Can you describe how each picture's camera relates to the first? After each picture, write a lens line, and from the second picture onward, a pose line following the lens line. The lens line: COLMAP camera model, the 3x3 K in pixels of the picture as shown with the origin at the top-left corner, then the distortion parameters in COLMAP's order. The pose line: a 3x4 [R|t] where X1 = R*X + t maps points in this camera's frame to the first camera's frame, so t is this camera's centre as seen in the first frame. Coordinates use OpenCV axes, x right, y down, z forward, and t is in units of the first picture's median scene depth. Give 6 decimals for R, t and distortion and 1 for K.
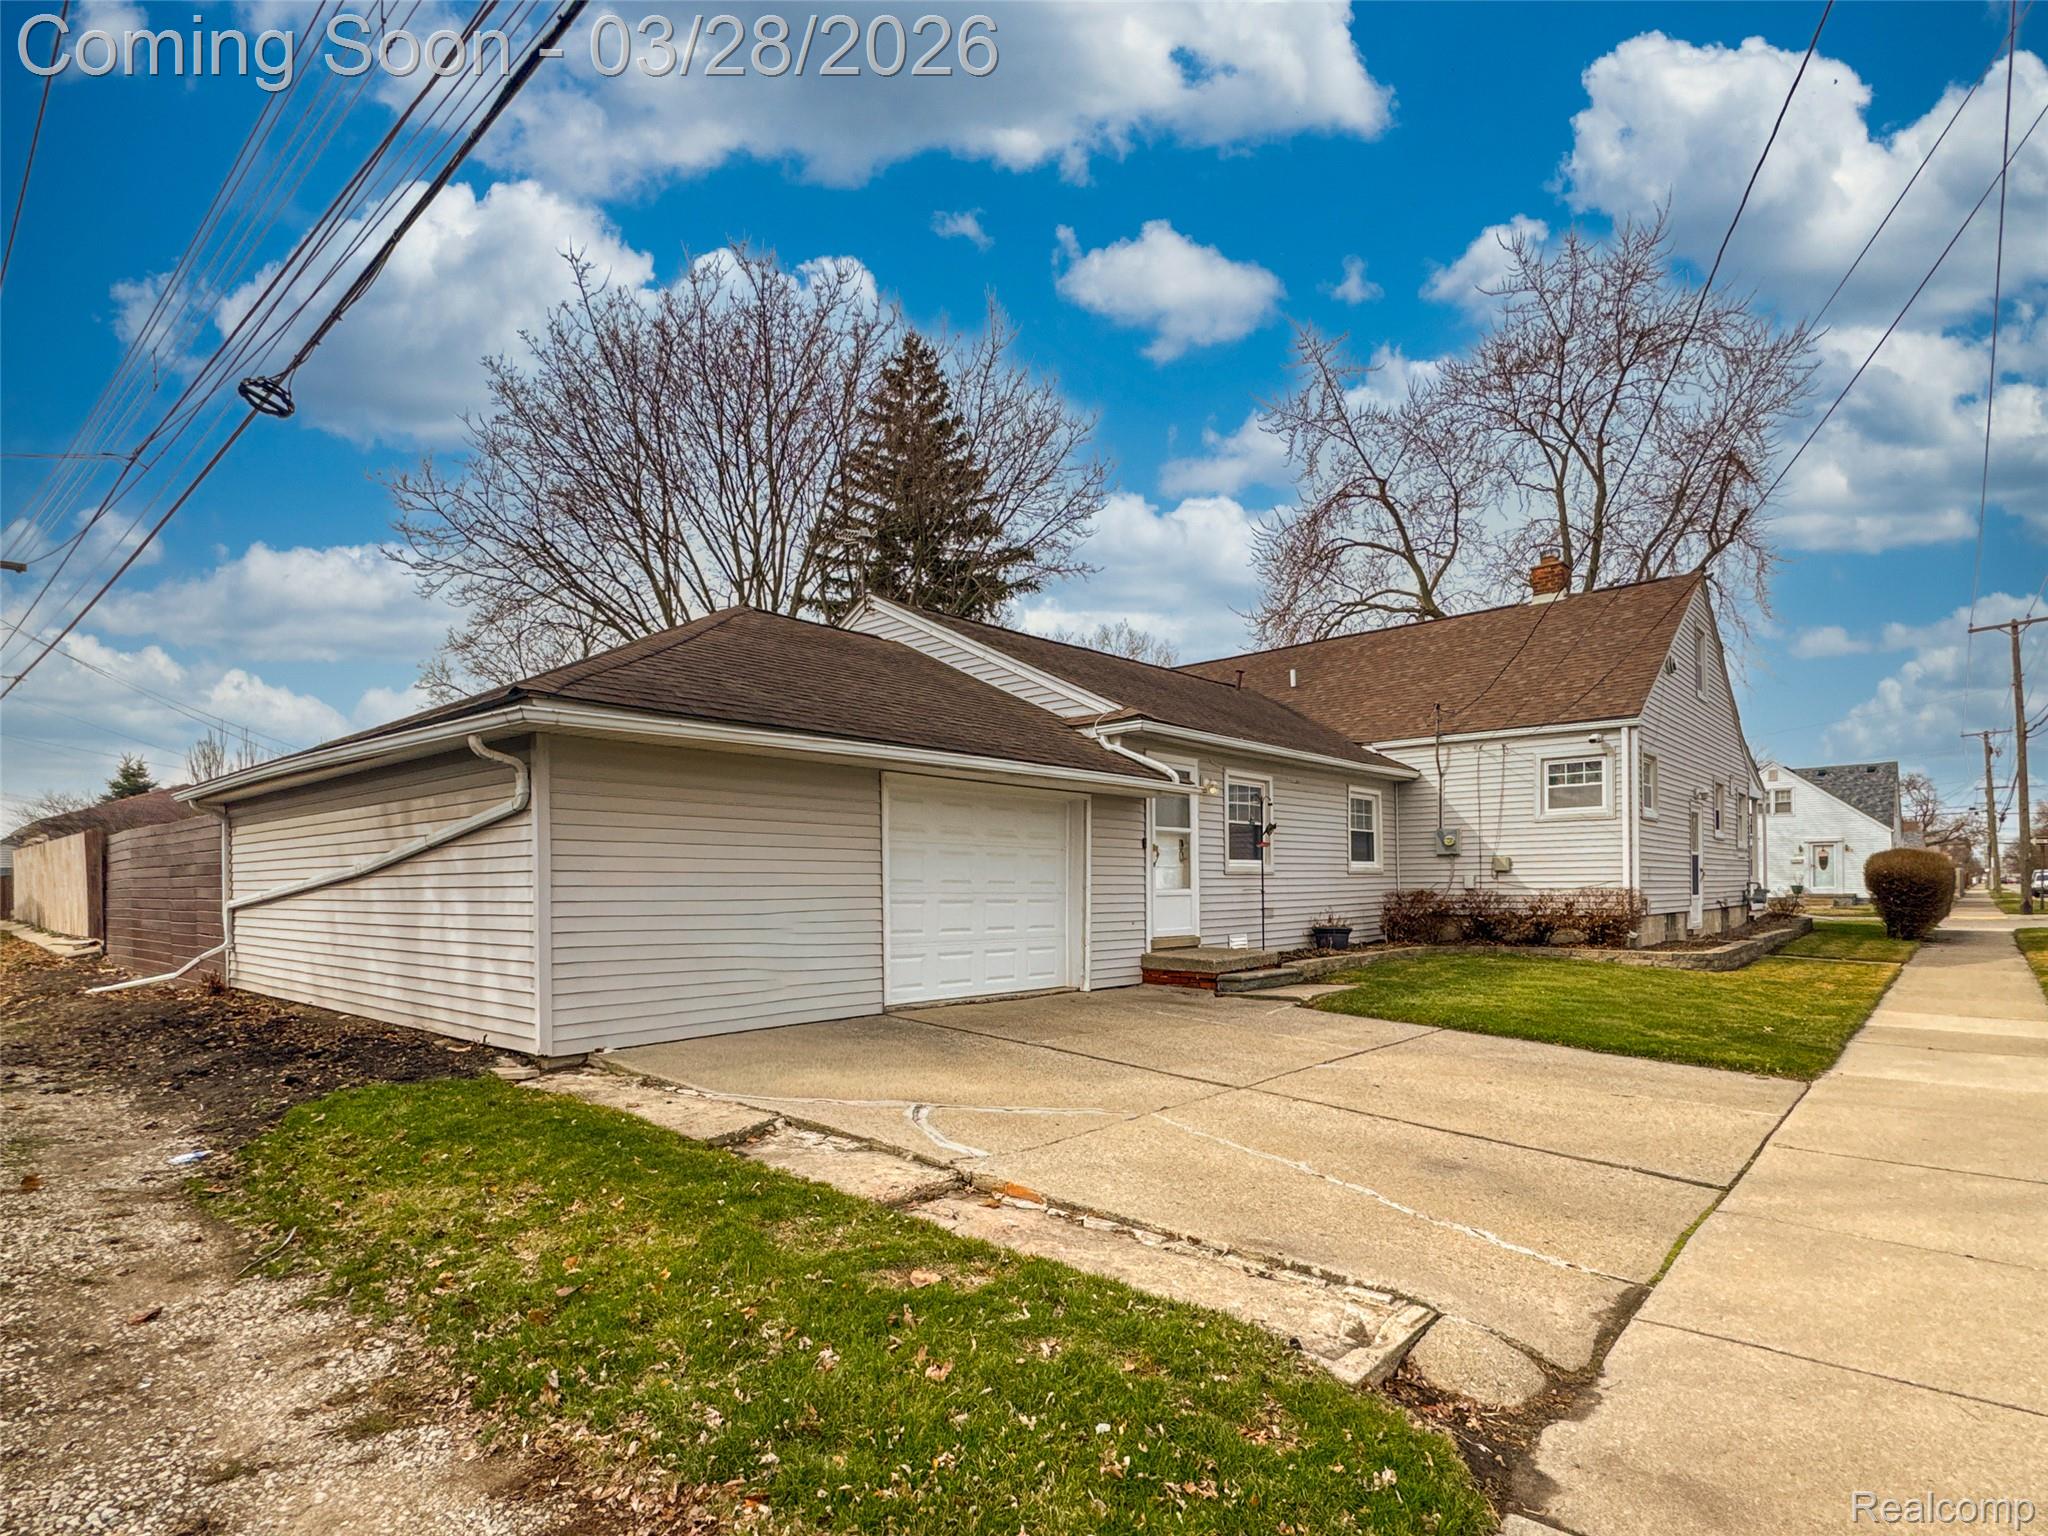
lens RADIAL K [[1034.2, 0, 859.1], [0, 1034.2, 881.9], [0, 0, 1]] dist [-0.001153, -0.002471]
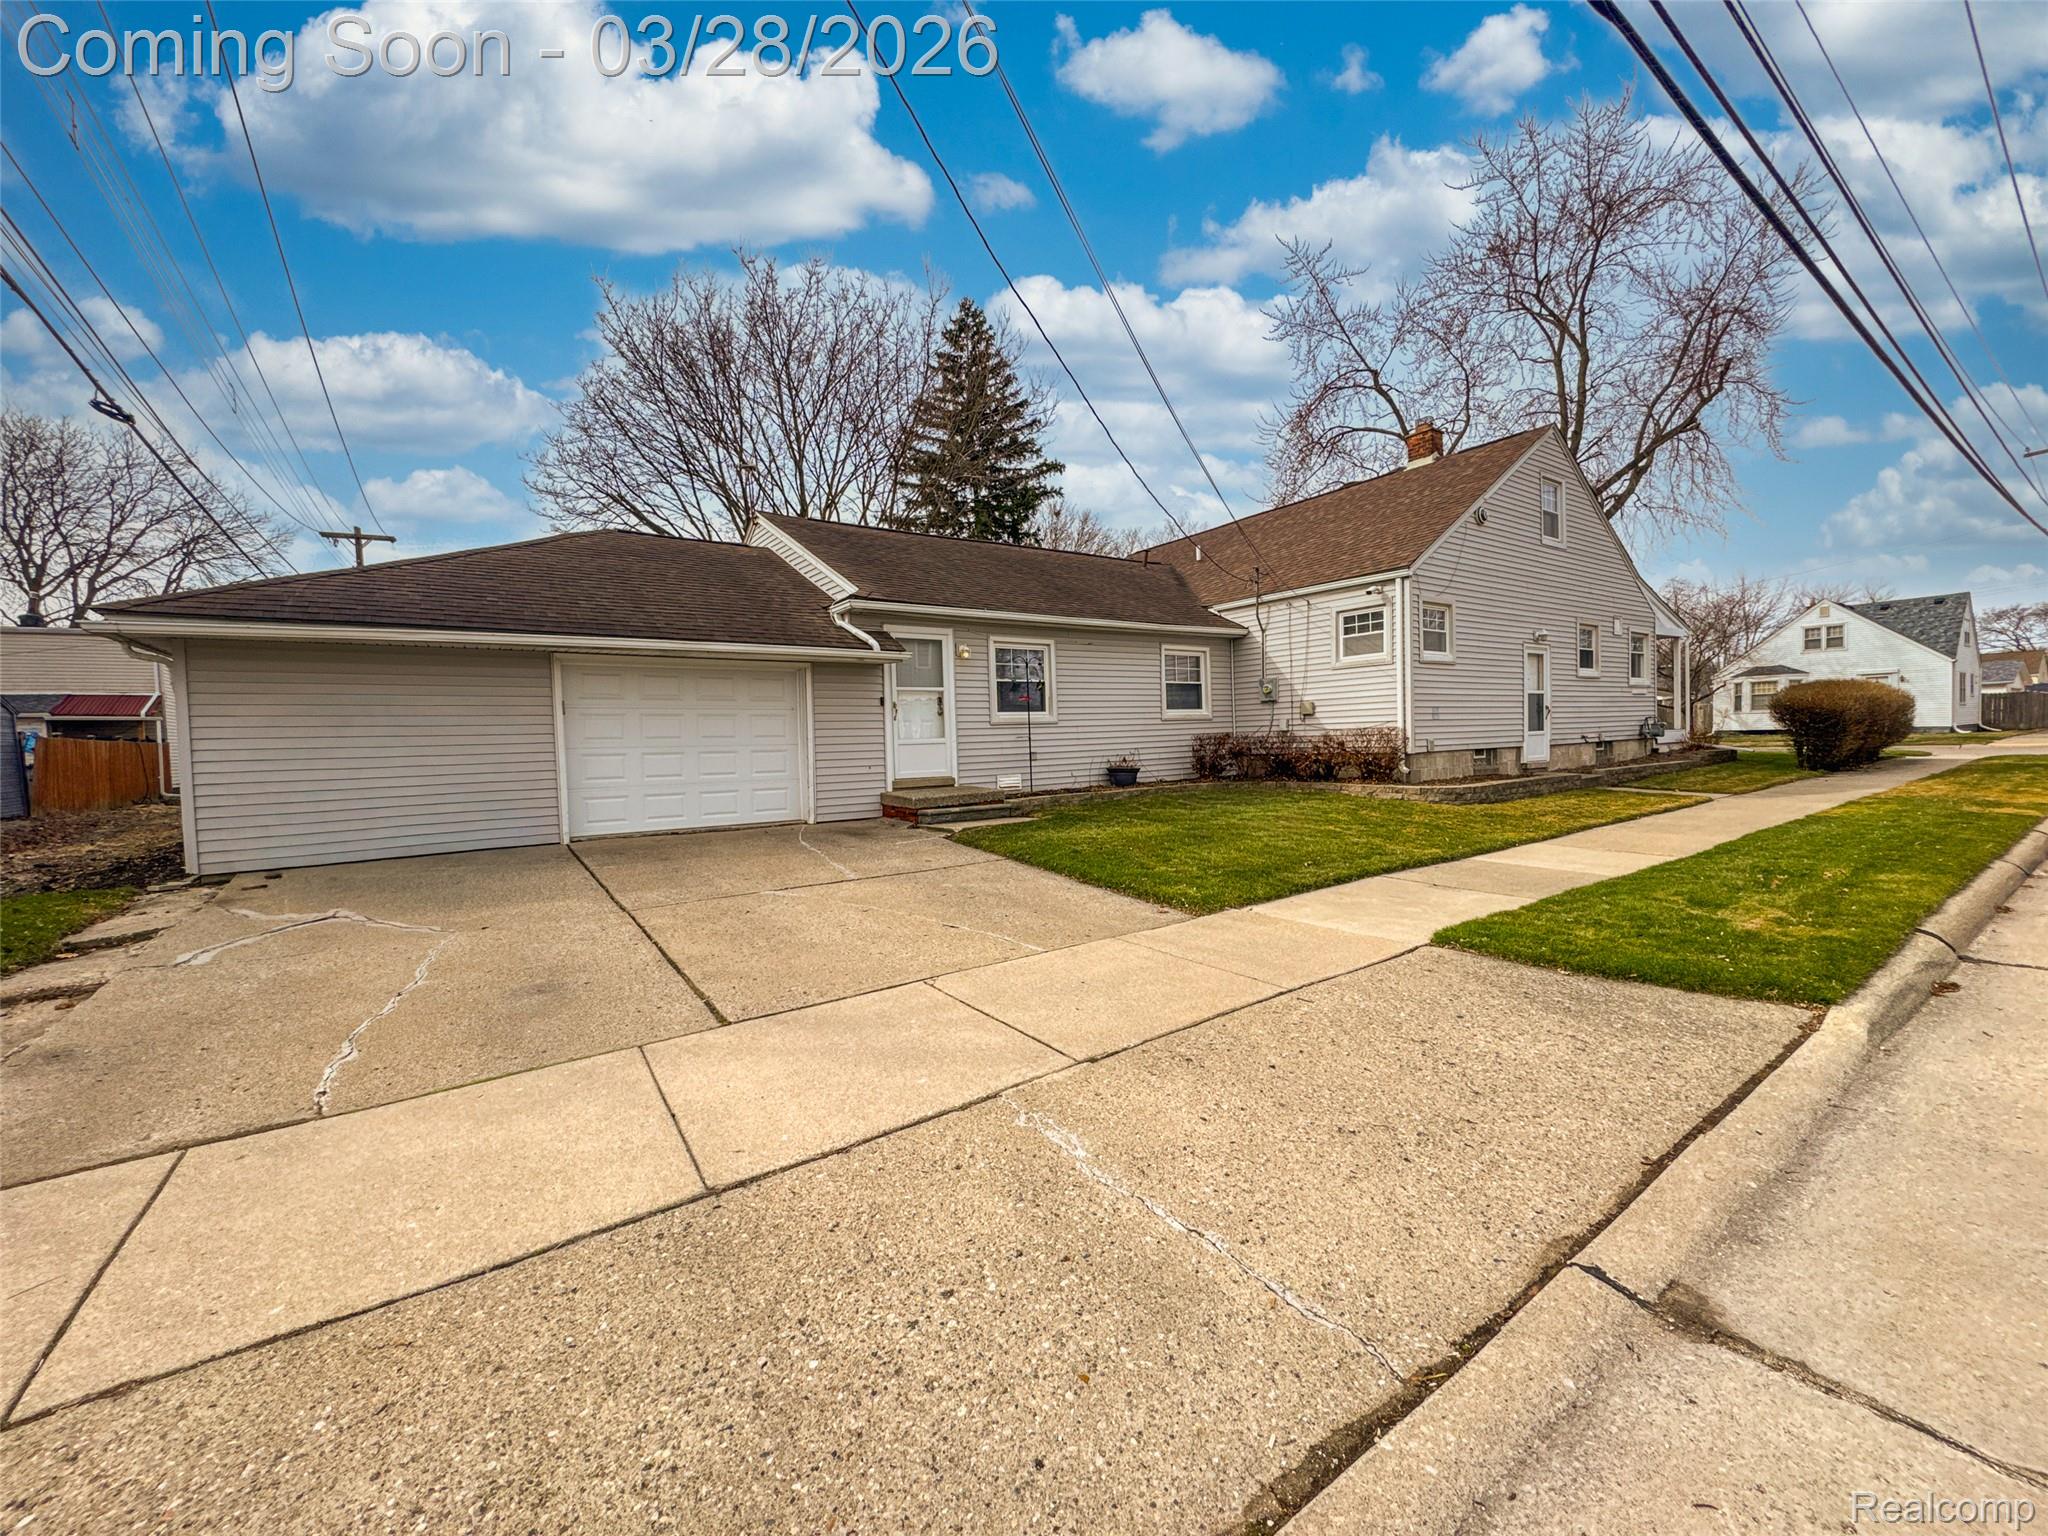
lens RADIAL K [[770.9, 0, 948.7], [0, 770.9, 765.5], [0, 0, 1]] dist [-0.002501, -0.000464]
pose [[0.977494, -0.014187, -0.210484, 0.425678], [0.023048, 0.998946, 0.039702, 0.002648], [0.209699, -0.043660, 0.976791, 0.102119]]
